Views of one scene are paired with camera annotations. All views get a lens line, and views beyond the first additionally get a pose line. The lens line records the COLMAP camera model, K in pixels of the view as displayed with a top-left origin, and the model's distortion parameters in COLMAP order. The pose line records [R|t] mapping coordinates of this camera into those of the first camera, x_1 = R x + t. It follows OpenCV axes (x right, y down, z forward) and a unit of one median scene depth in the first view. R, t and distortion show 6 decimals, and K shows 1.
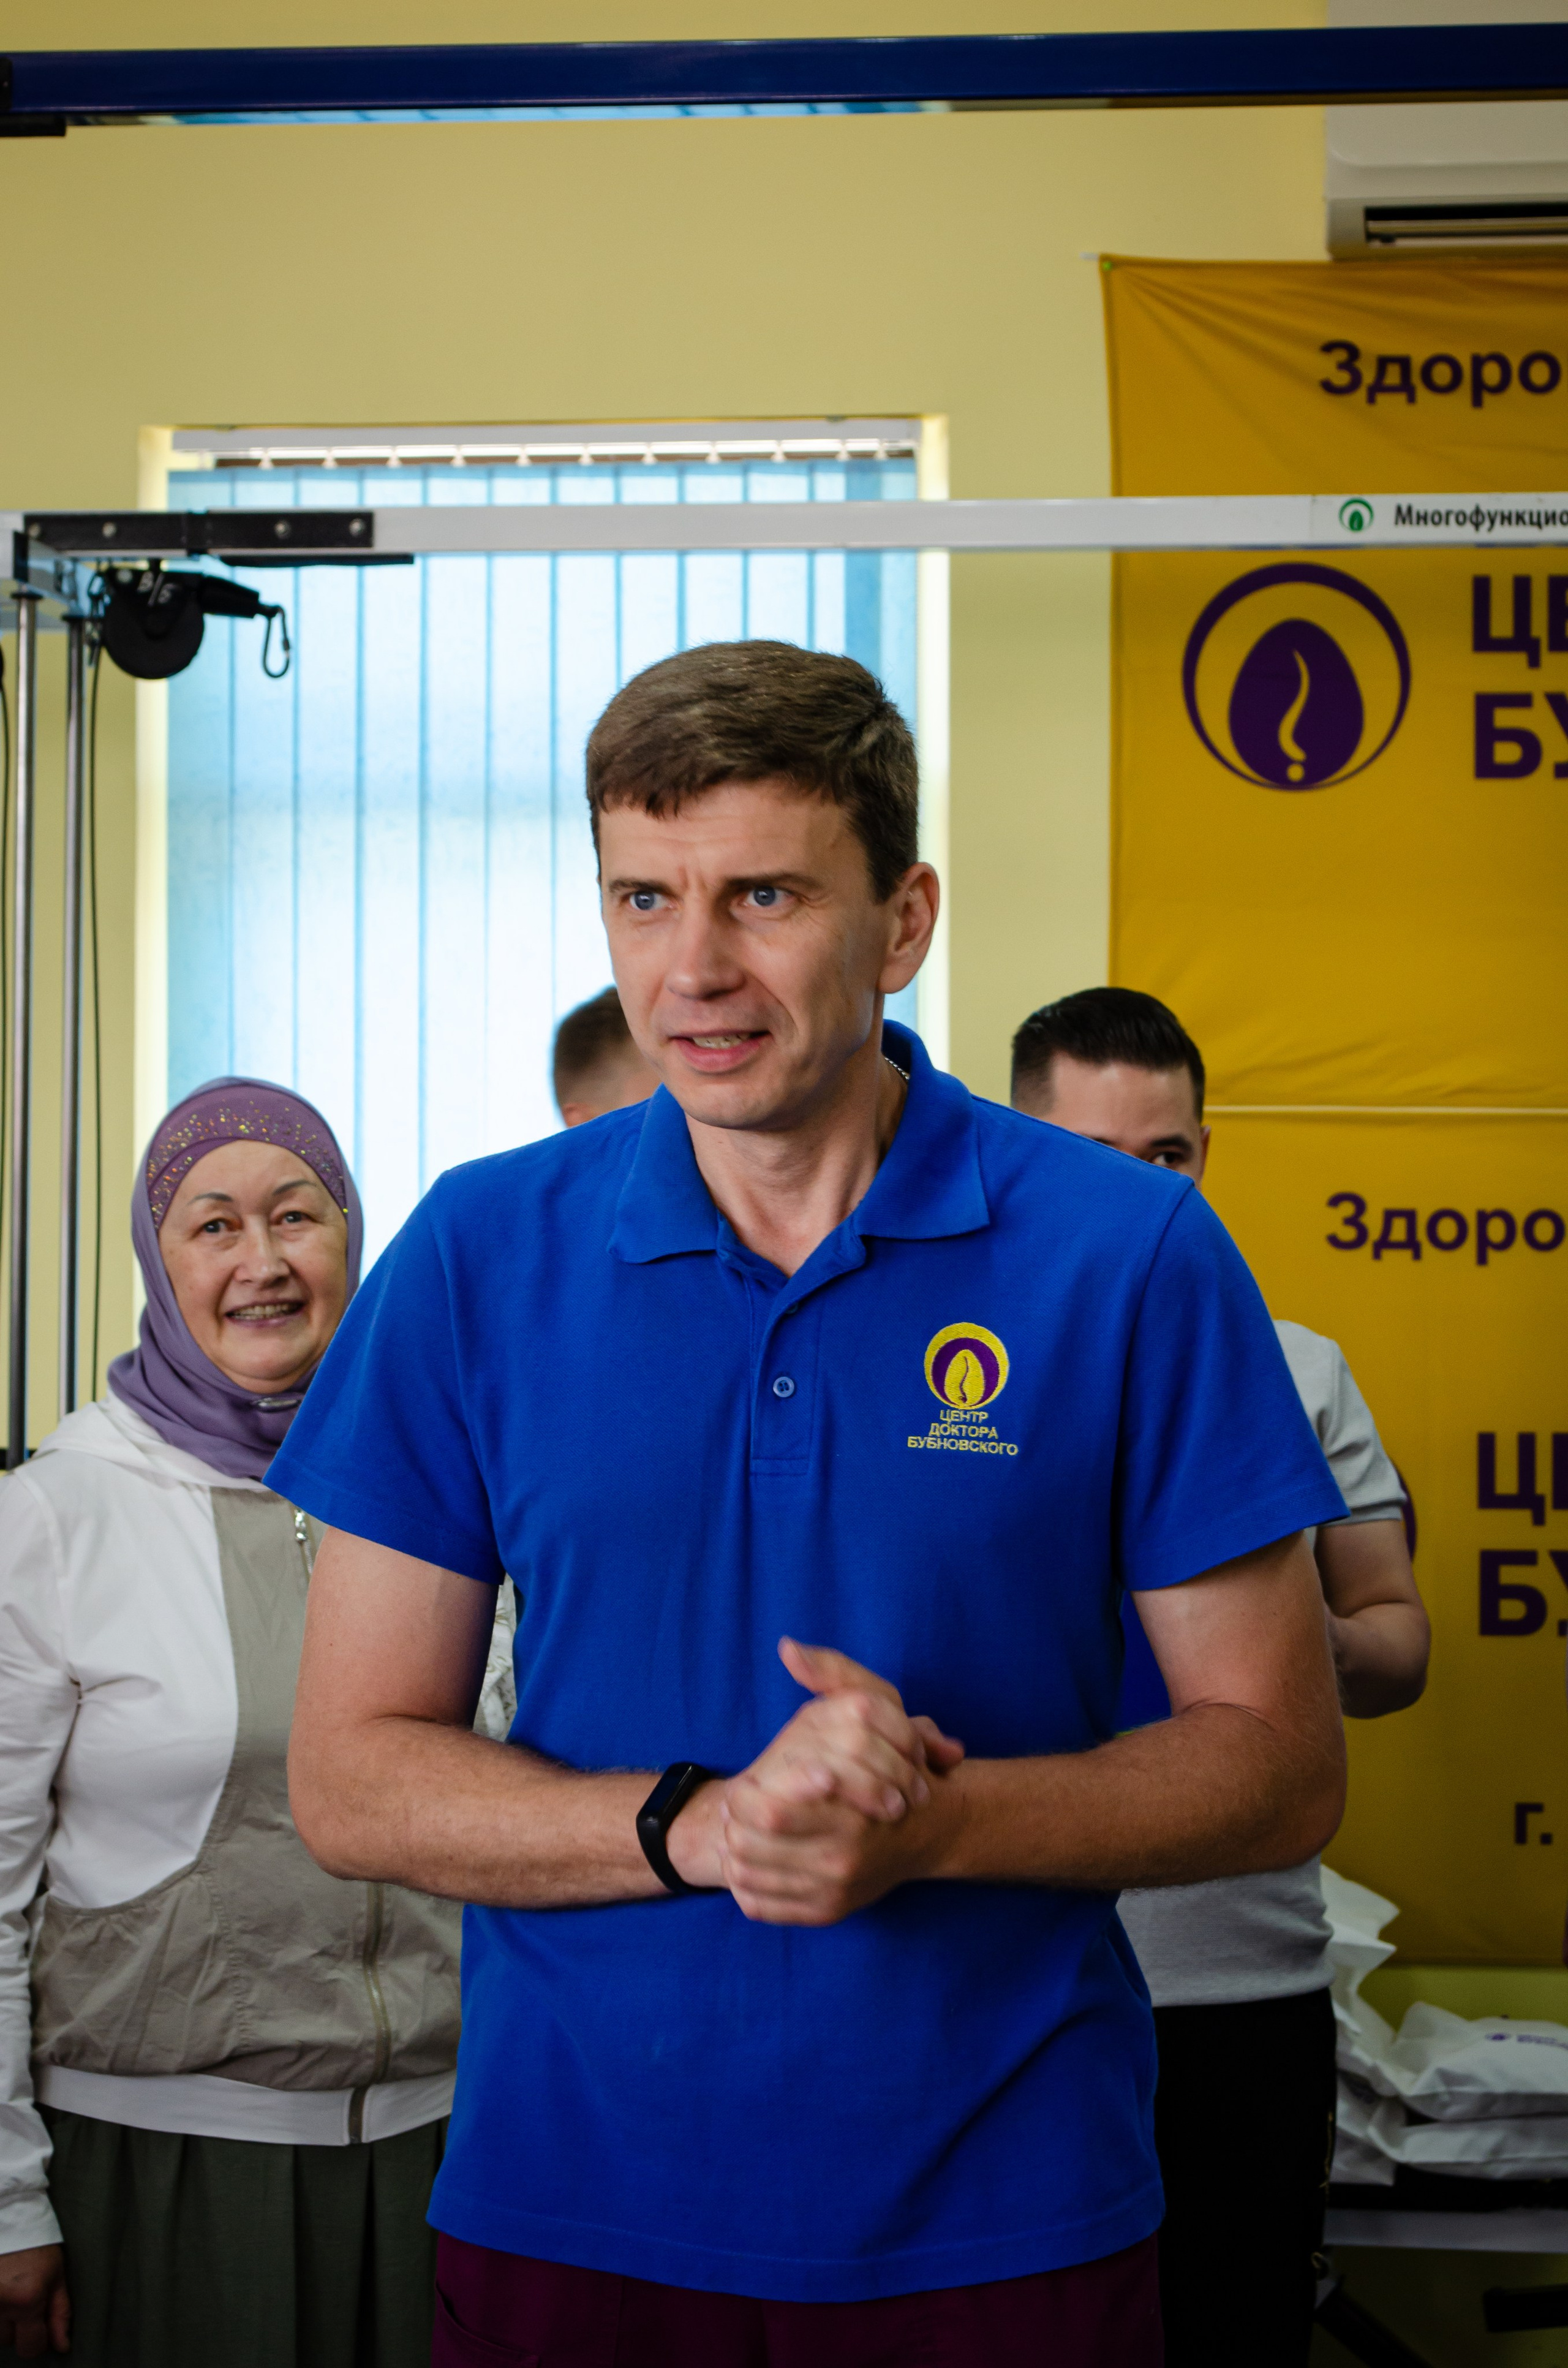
lens RADIAL K [[5664.8, 0, 698.2], [0, 5664.8, 1181.8], [0, 0, 1]] dist [0.036549, 0.000000]
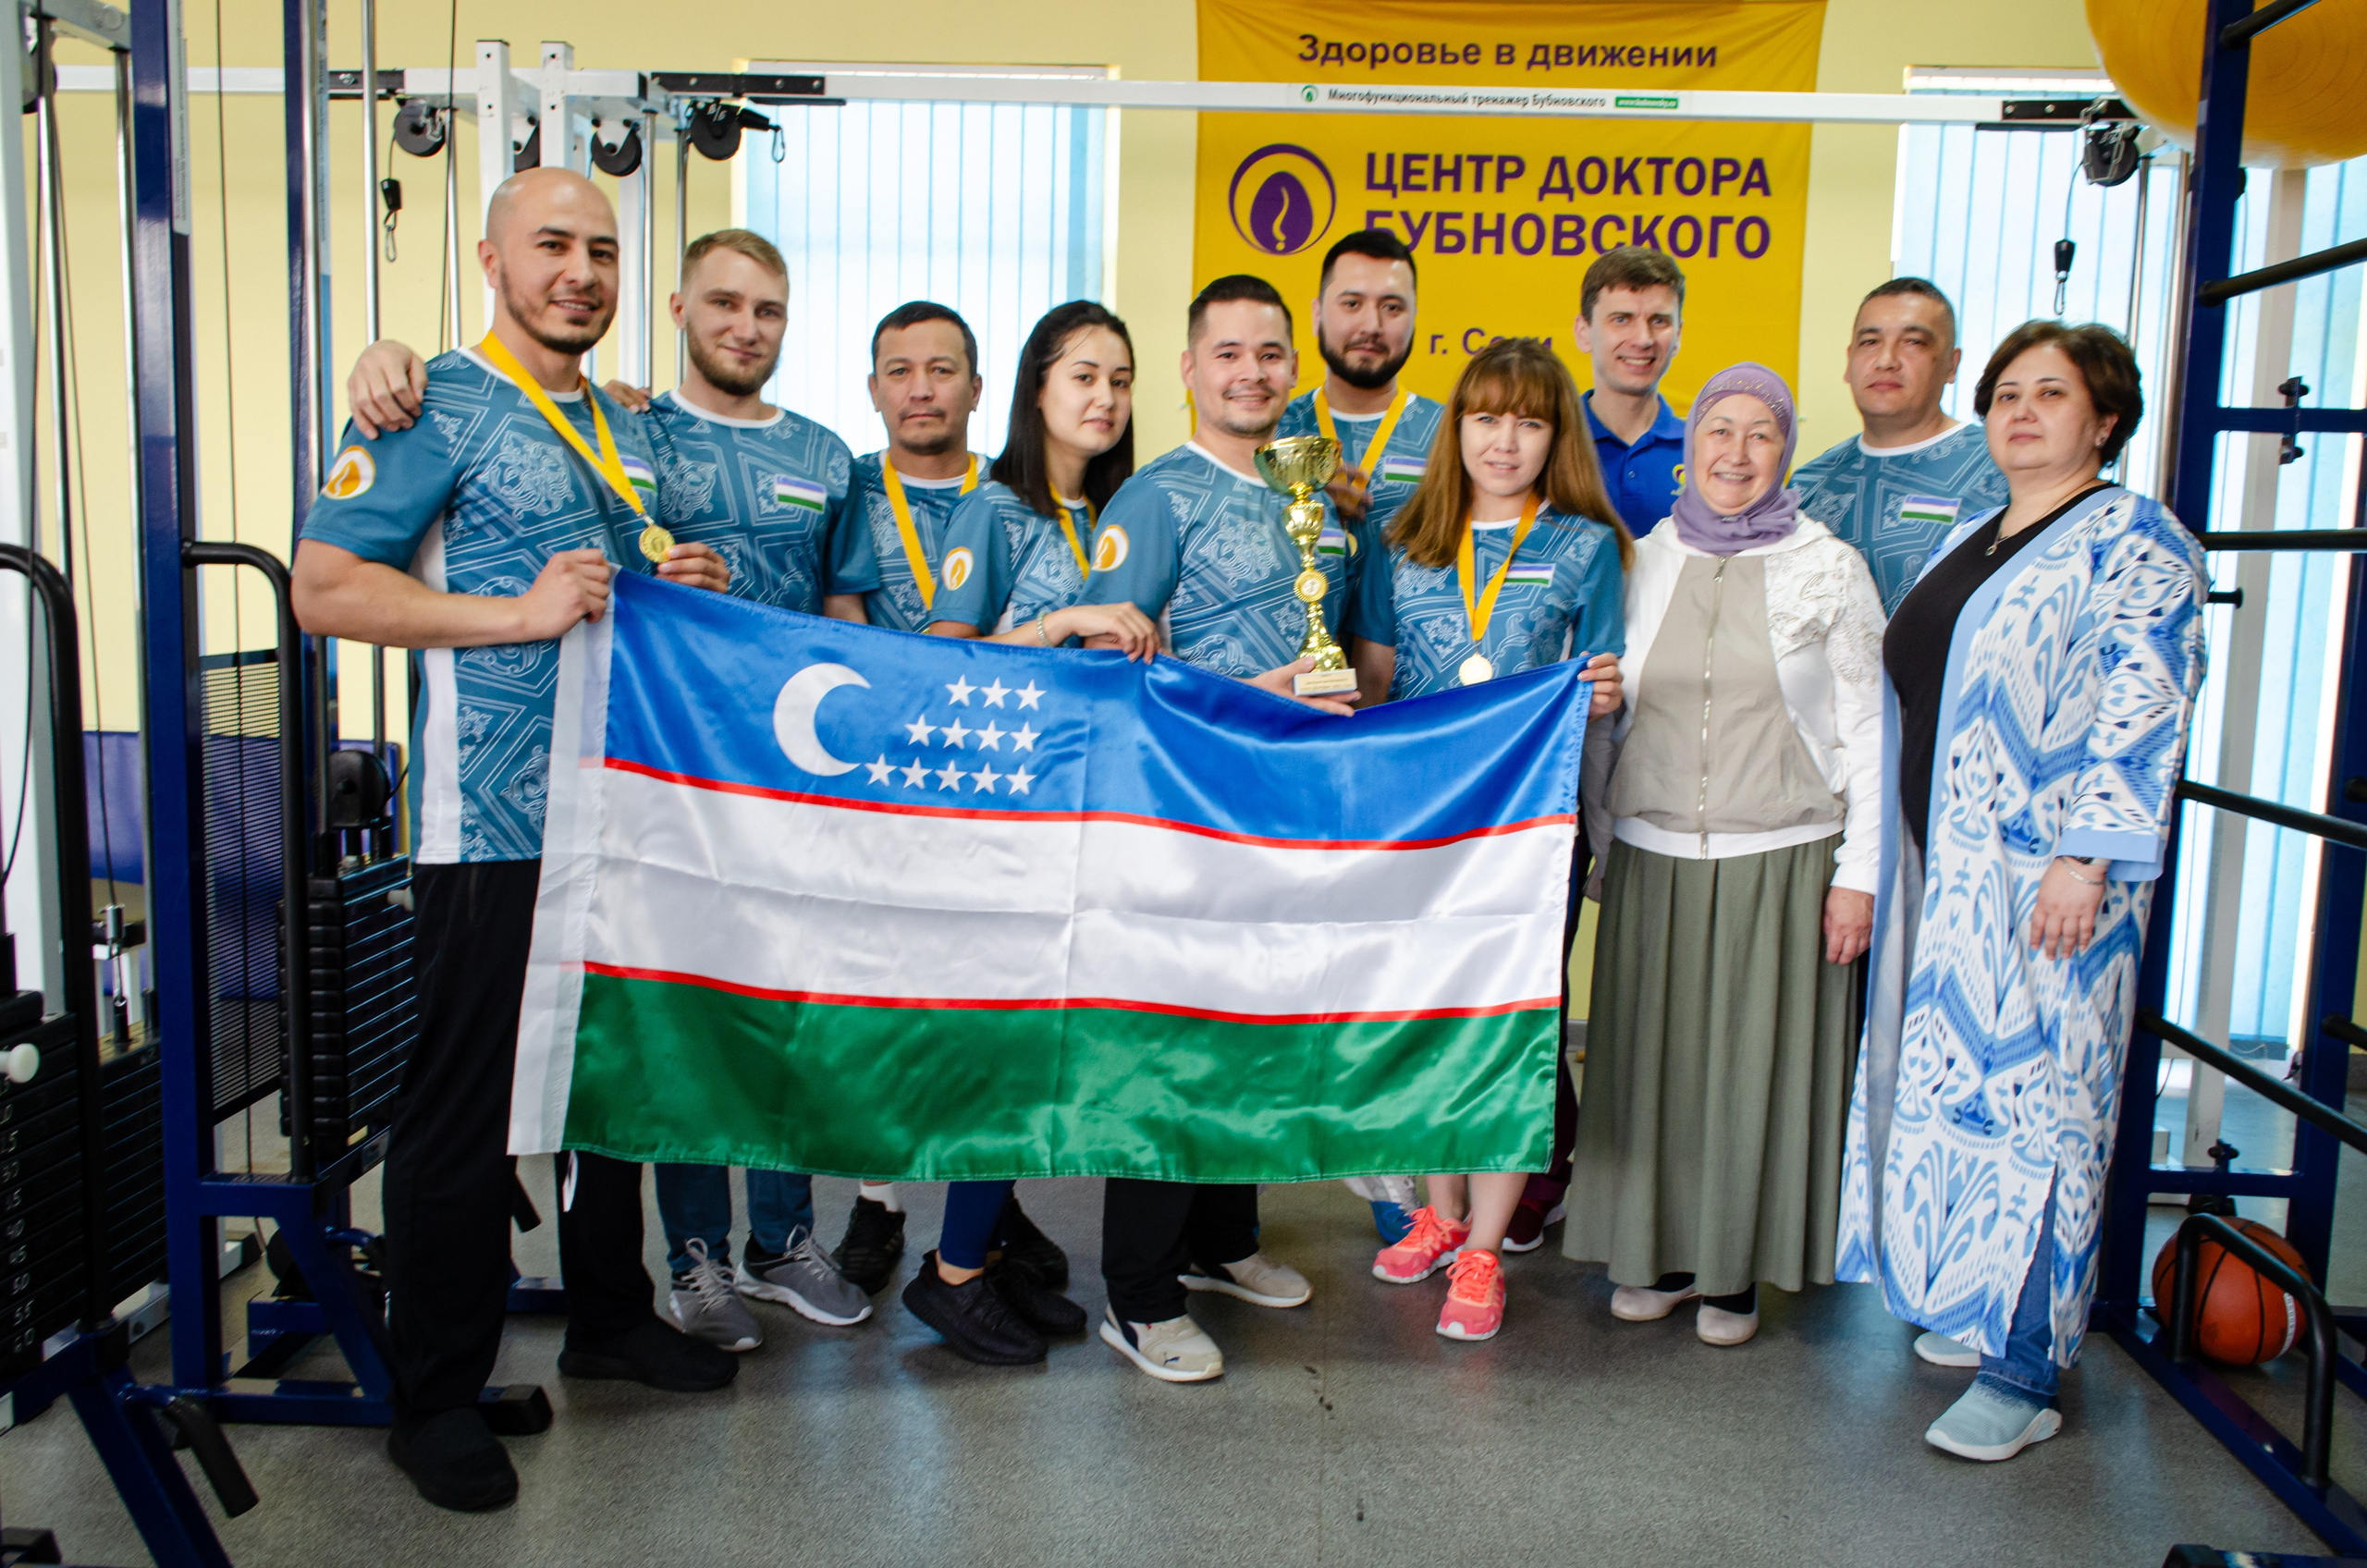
lens RADIAL K [[2234.7, 0, 1190.9], [0, 2234.7, 790.6], [0, 0, 1]] dist [0.053560, 0.000000]
pose [[0.997903, 0.021588, 0.061020, 0.025892], [-0.028583, 0.992816, 0.116191, 0.033176], [-0.058073, -0.117692, 0.991351, 0.151370]]
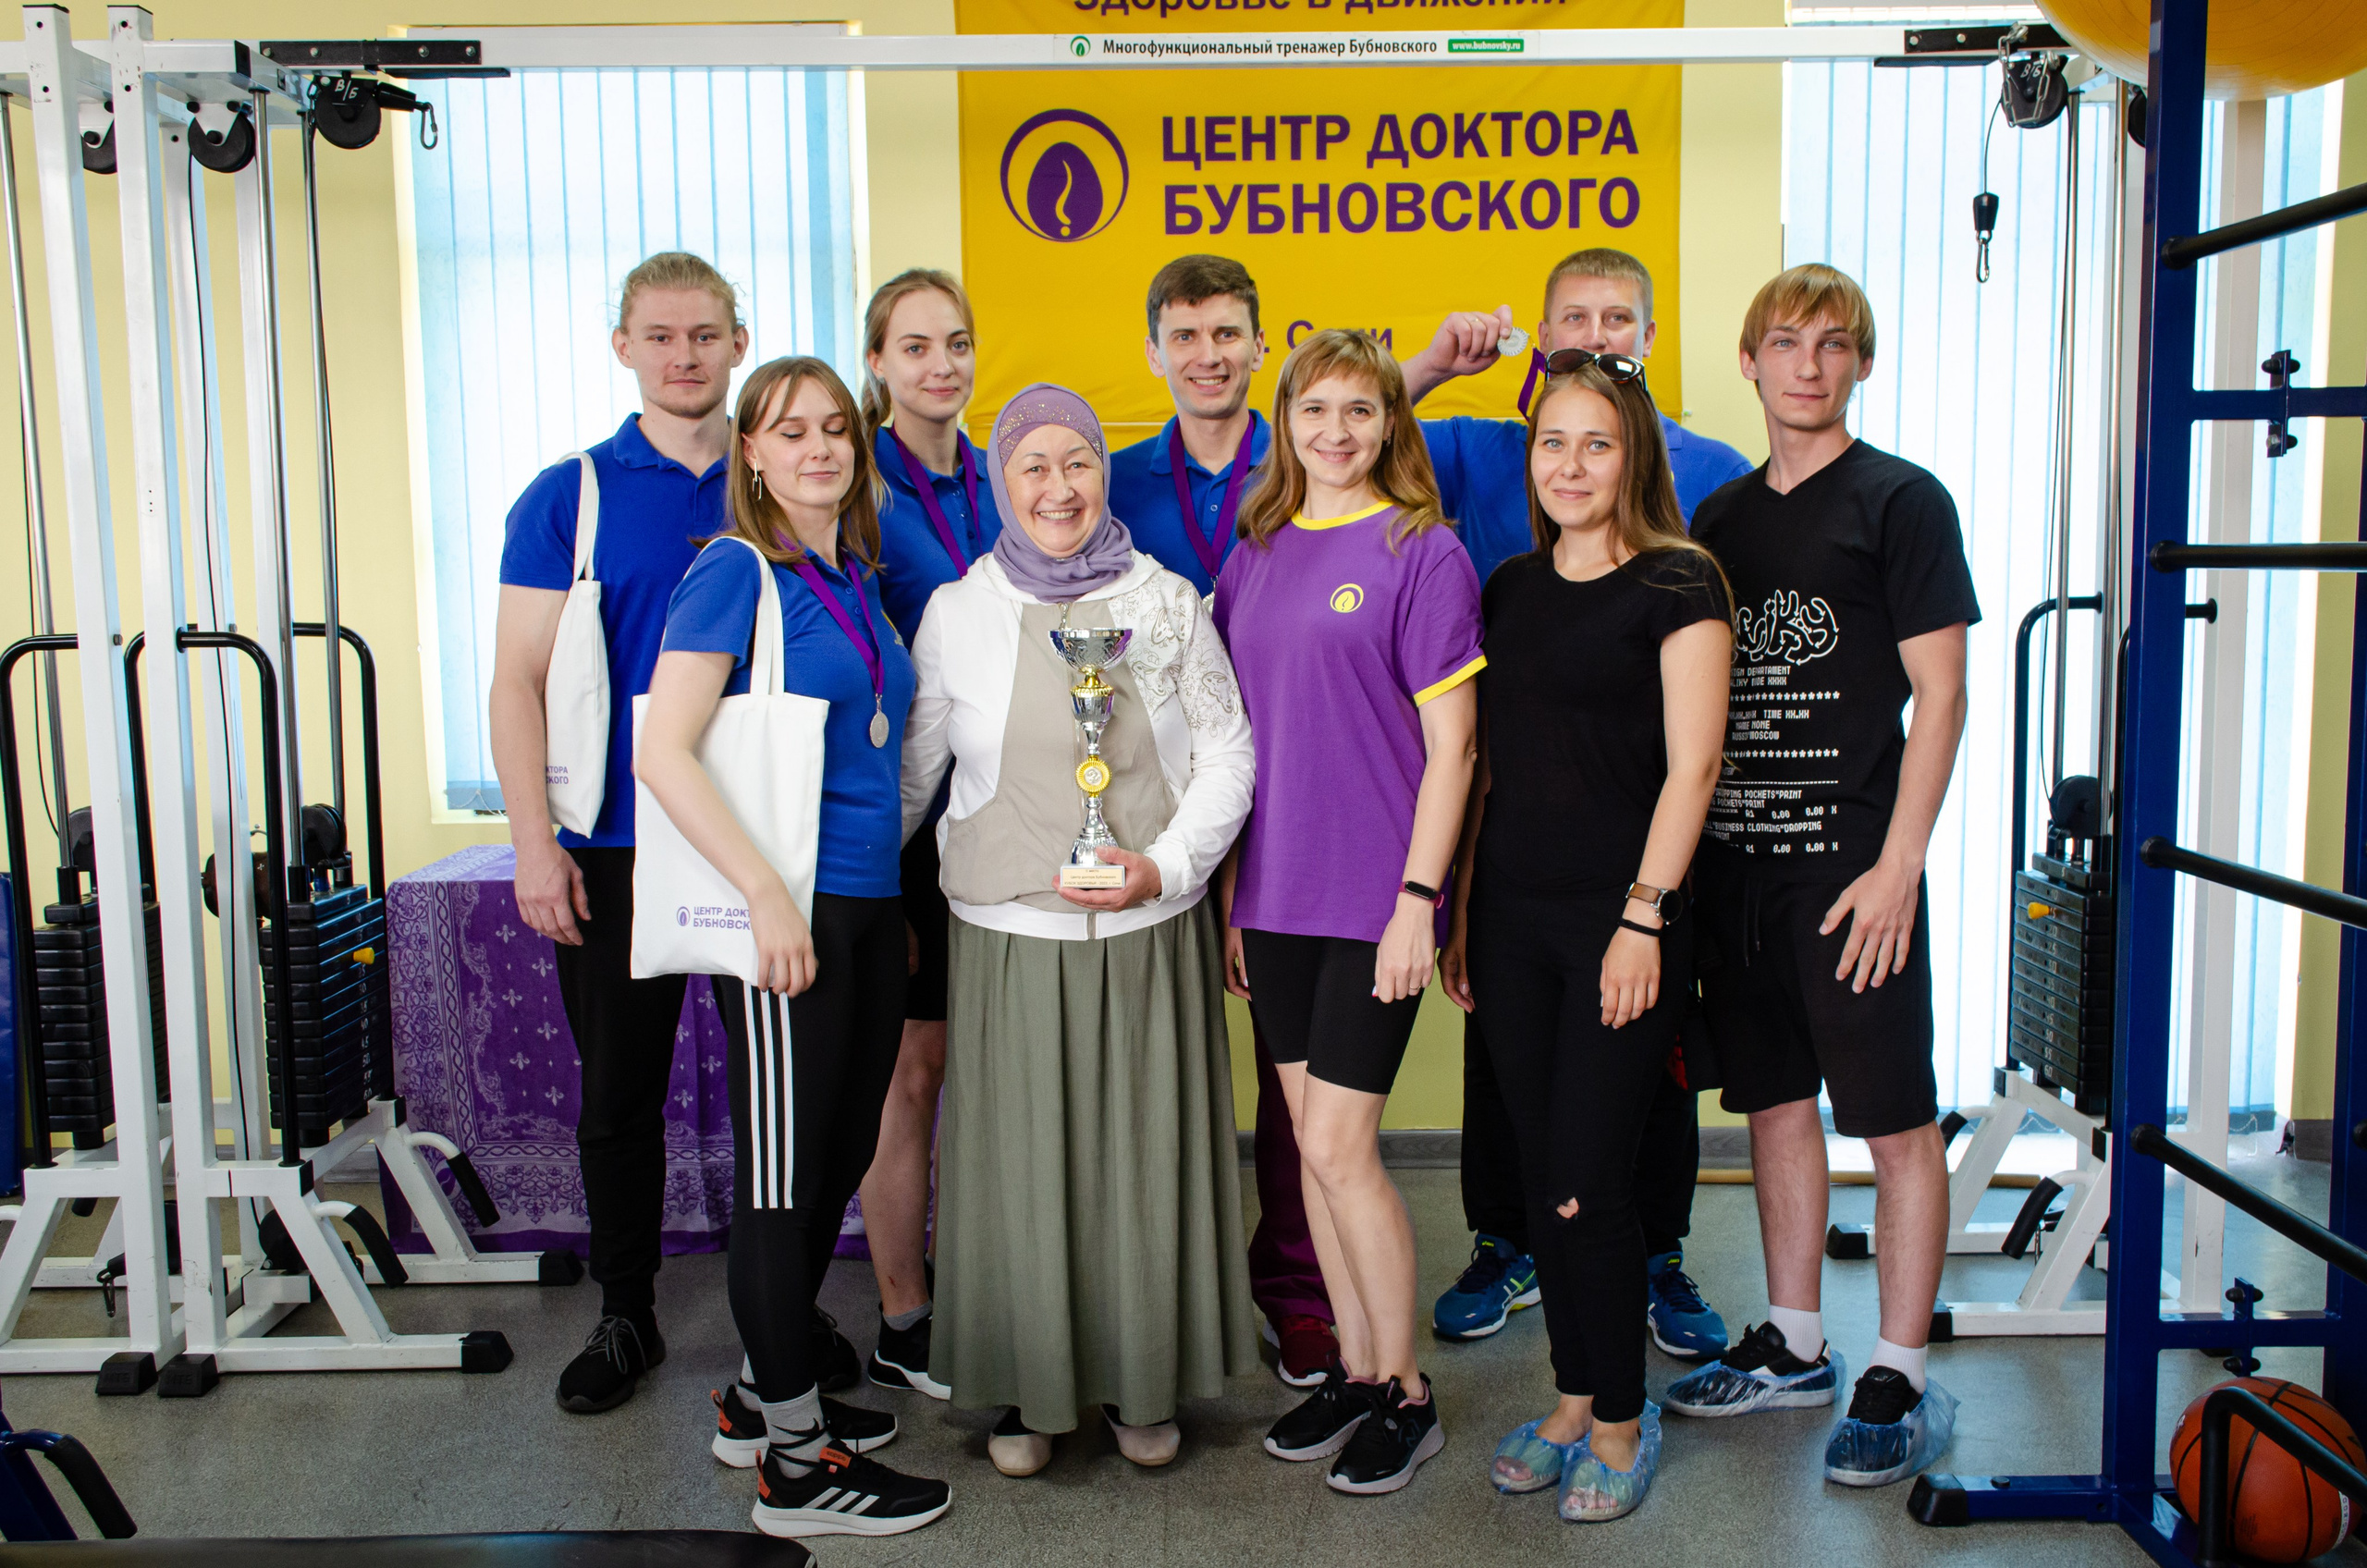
lens RADIAL K [[2320.9, 0, 1189.1], [0, 2320.9, 802.9], [0, 0, 1]] dist [0.037923, 0.000000]
pose [[0.992743, -0.027595, 0.117044, 0.053878], [0.013653, 0.992886, 0.118285, 0.020023], [-0.119475, -0.115829, 0.986057, 0.257576]]
